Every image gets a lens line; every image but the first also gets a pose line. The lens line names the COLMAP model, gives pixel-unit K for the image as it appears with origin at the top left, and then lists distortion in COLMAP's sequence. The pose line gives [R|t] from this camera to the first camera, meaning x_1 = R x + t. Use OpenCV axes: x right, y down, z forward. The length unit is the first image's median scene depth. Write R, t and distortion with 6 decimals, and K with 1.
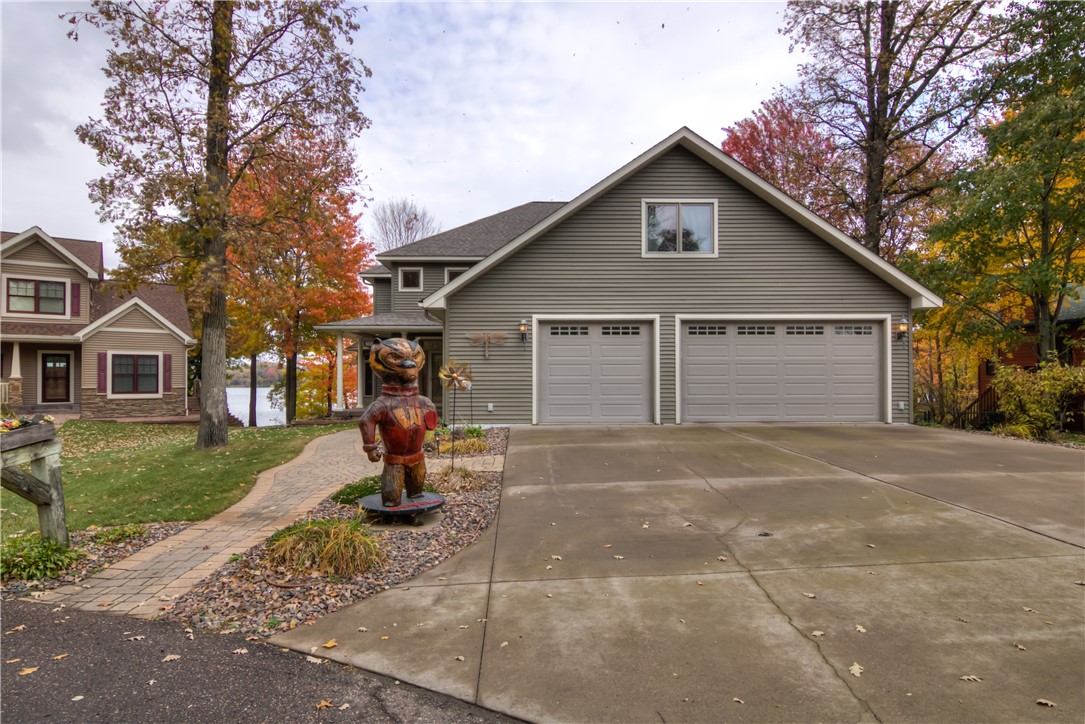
lens RADIAL K [[567.7, 0, 541.8], [0, 567.7, 378.5], [0, 0, 1]] dist [0.000226, -0.000172]
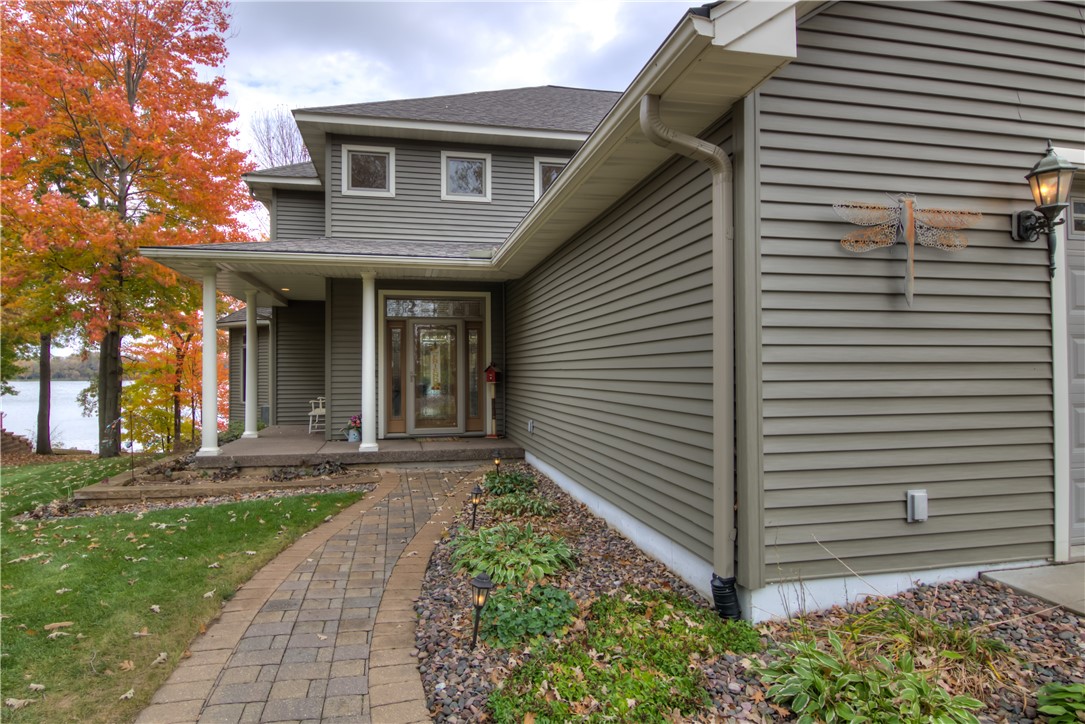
lens RADIAL K [[515.0, 0, 499.8], [0, 515.0, 365.3], [0, 0, 1]] dist [-0.003837, -0.000991]
pose [[0.978793, -0.000750, 0.204852, -0.314957], [0.002331, 0.999969, -0.007477, -0.008841], [-0.204841, 0.007796, 0.978764, 0.820198]]
